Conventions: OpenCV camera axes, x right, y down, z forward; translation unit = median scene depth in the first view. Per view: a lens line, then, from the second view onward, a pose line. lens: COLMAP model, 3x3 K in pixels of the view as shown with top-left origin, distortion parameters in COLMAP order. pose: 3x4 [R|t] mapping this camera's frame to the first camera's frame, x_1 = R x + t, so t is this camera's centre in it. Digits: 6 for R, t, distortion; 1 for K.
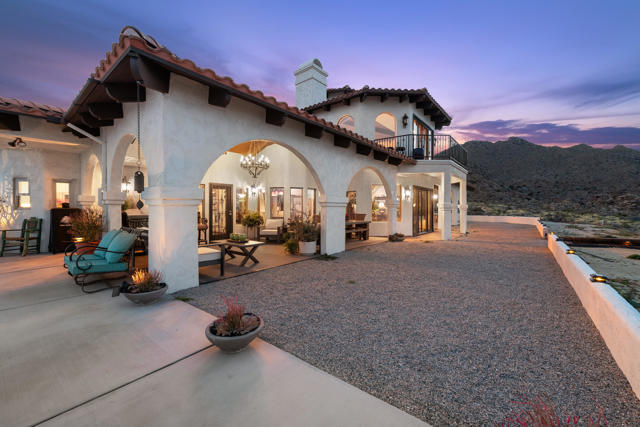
lens RADIAL K [[252.8, 0, 326.7], [0, 252.8, 208.9], [0, 0, 1]] dist [0.014084, -0.000809]
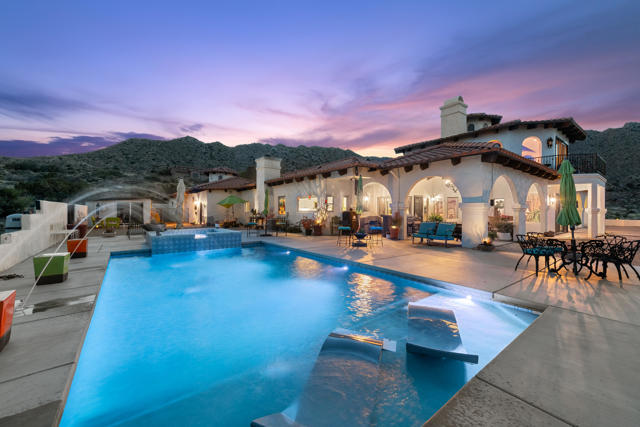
lens RADIAL K [[252.8, 0, 327.0], [0, 252.8, 210.6], [0, 0, 1]] dist [0.014084, -0.000809]
pose [[0.972533, 0.004172, -0.232729, -0.572868], [-0.004503, 0.999989, -0.000890, -0.003840], [0.232722, 0.001914, 0.972541, -0.601378]]
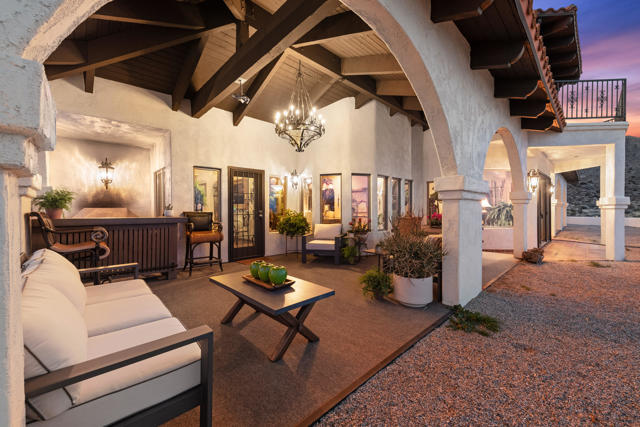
lens RADIAL K [[252.8, 0, 329.5], [0, 252.8, 207.7], [0, 0, 1]] dist [0.014084, -0.000809]
pose [[0.992347, -0.002792, -0.123451, -0.123236], [0.002168, 0.999984, -0.005190, 0.003956], [0.123463, 0.004883, 0.992337, 0.371239]]
